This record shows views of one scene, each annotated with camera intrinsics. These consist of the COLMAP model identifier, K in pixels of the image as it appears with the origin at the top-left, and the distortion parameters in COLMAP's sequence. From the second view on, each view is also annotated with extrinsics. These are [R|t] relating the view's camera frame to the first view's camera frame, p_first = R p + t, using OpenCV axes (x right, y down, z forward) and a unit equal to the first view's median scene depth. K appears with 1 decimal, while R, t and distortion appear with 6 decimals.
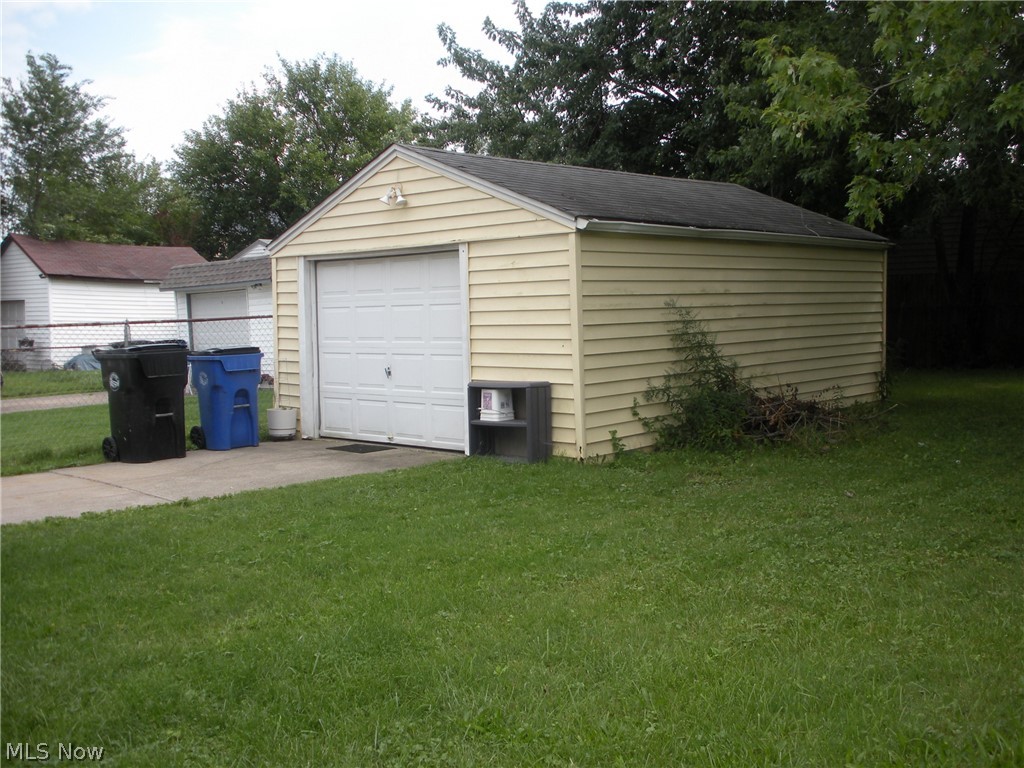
lens RADIAL K [[1058.8, 0, 523.2], [0, 1058.8, 378.3], [0, 0, 1]] dist [0.019321, 0.000000]
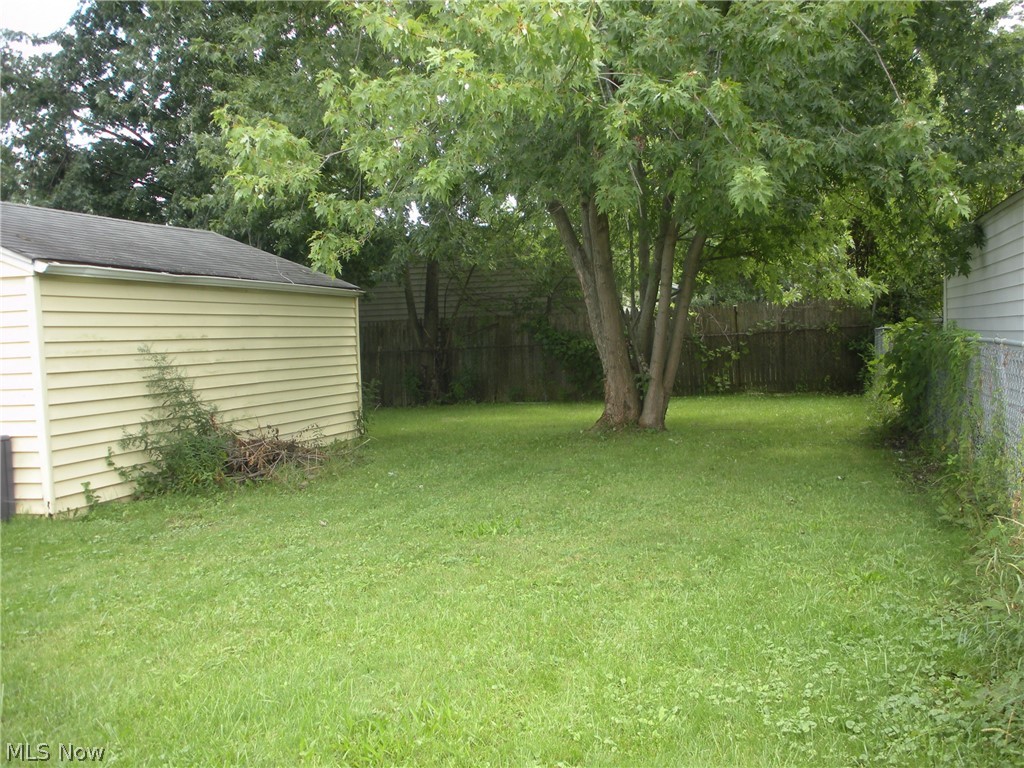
lens RADIAL K [[1058.8, 0, 516.4], [0, 1058.8, 391.2], [0, 0, 1]] dist [0.019321, 0.000000]
pose [[0.895178, -0.035663, 0.444280, 0.009385], [0.050608, 0.998480, -0.021821, 0.007528], [-0.442827, 0.042018, 0.895622, -0.035962]]
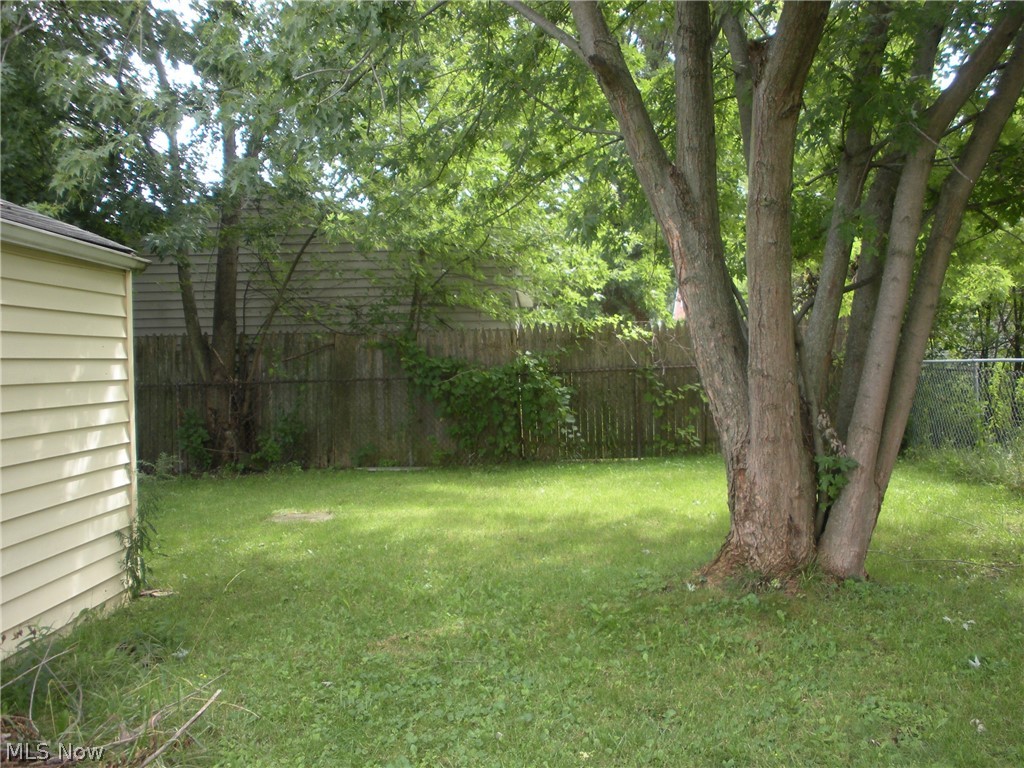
lens RADIAL K [[1058.8, 0, 505.1], [0, 1058.8, 355.9], [0, 0, 1]] dist [0.019321, 0.000000]
pose [[0.764004, 0.004868, 0.645193, 0.215989], [0.052492, 0.996188, -0.069674, -0.055267], [-0.643073, 0.087099, 0.760836, 0.713173]]
